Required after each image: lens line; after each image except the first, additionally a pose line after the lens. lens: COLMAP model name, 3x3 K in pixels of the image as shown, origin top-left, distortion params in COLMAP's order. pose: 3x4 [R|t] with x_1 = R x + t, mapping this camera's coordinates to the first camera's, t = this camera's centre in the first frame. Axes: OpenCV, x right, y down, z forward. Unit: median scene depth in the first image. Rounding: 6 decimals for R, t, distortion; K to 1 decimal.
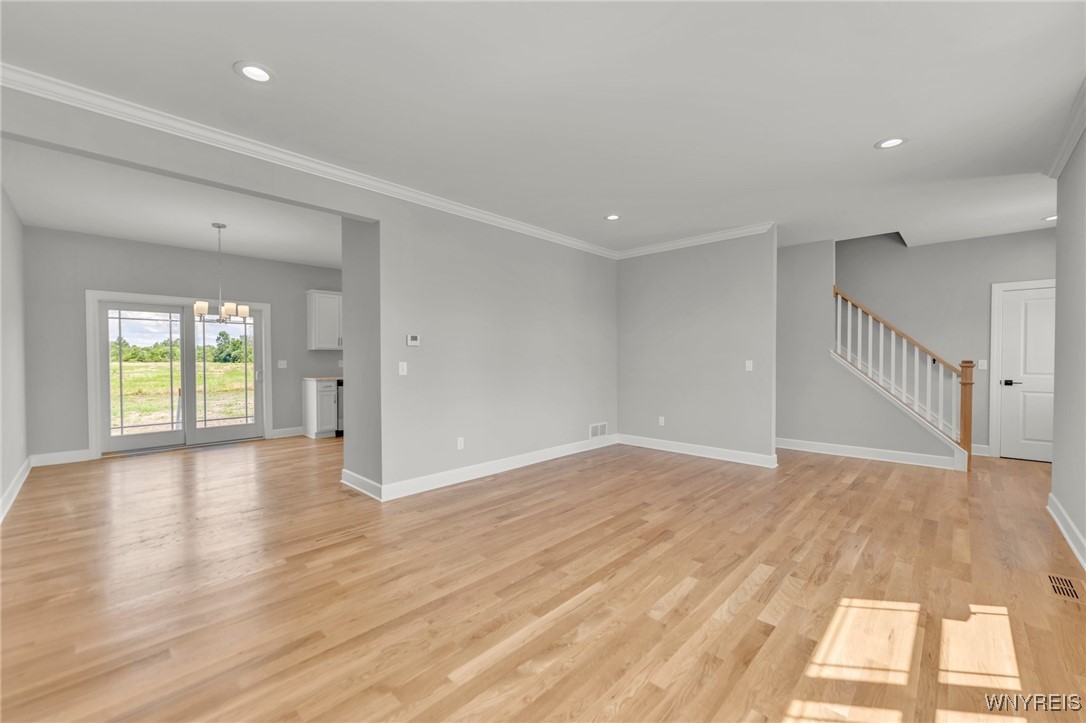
lens RADIAL K [[435.6, 0, 544.1], [0, 435.6, 363.0], [0, 0, 1]] dist [0.001125, -0.000073]
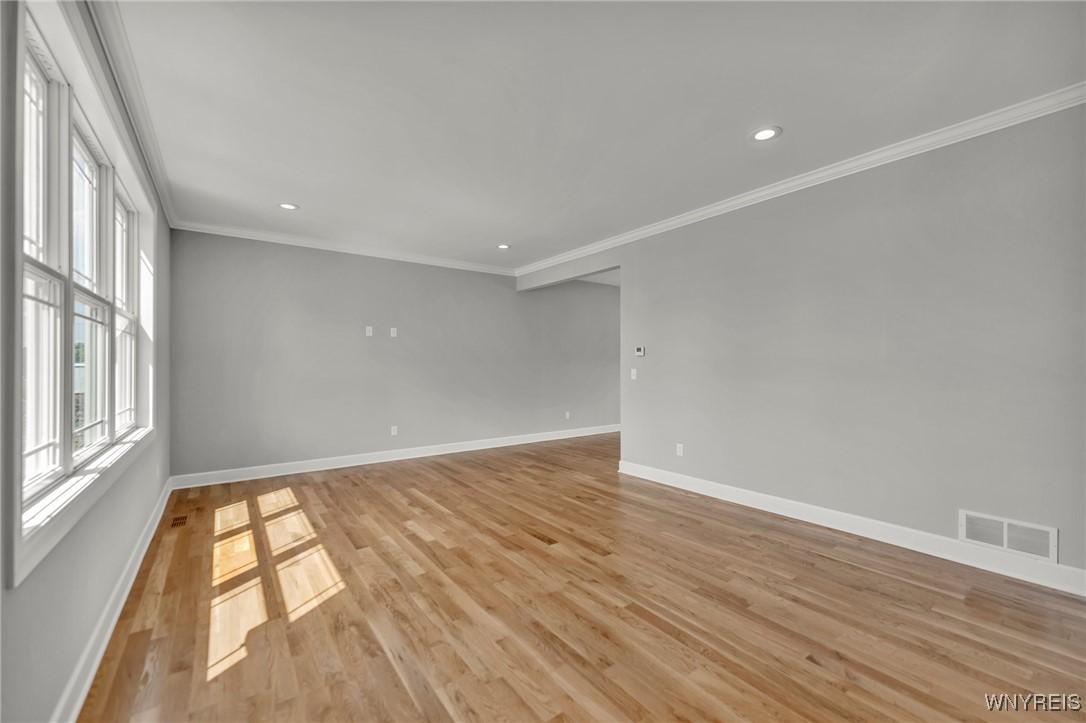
lens RADIAL K [[435.6, 0, 544.1], [0, 435.6, 363.0], [0, 0, 1]] dist [0.001125, -0.000073]
pose [[-0.172753, -0.005297, -0.984951, 1.396638], [-0.009666, 0.999946, -0.003683, -0.018220], [0.984918, 0.008885, -0.172795, 1.394663]]
